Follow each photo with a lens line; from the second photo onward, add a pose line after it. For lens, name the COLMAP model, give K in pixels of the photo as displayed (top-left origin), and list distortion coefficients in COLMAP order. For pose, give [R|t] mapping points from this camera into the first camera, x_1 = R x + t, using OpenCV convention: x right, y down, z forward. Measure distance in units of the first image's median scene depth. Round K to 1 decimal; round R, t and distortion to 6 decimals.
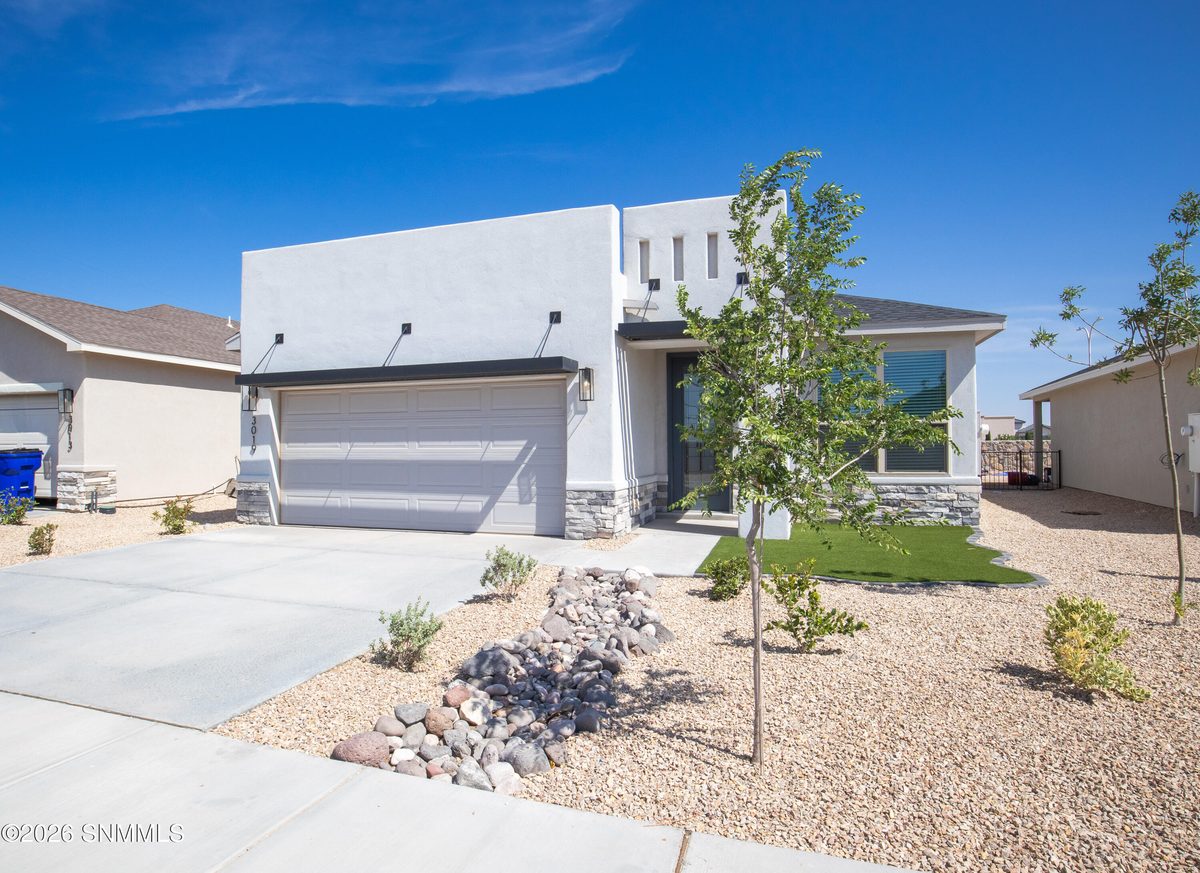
lens RADIAL K [[709.4, 0, 600.0], [0, 709.4, 436.5], [0, 0, 1]] dist [-0.023756, -0.000395]
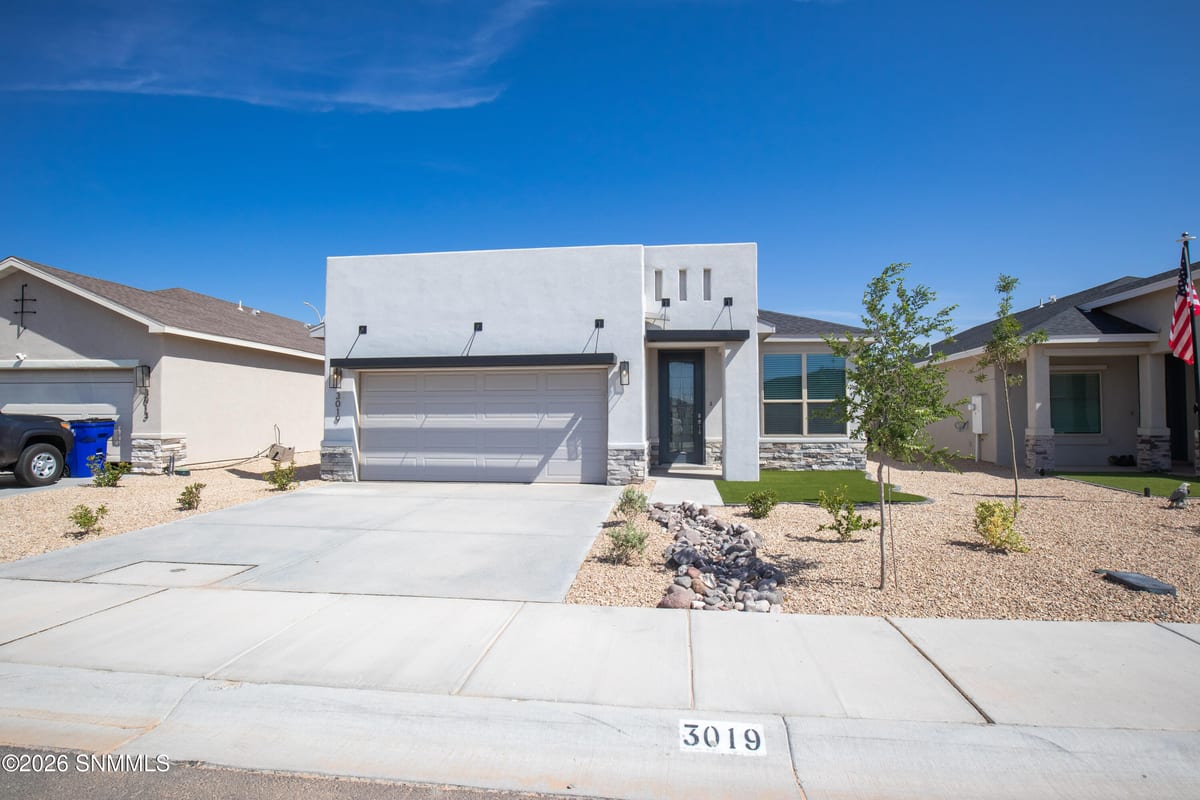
lens RADIAL K [[598.3, 0, 612.5], [0, 598.3, 403.0], [0, 0, 1]] dist [-0.049609, 0.018984]
pose [[0.968365, 0.007405, 0.249429, -0.294470], [-0.005188, 0.999941, -0.009543, -0.003016], [-0.249485, 0.007947, 0.968346, -0.109621]]
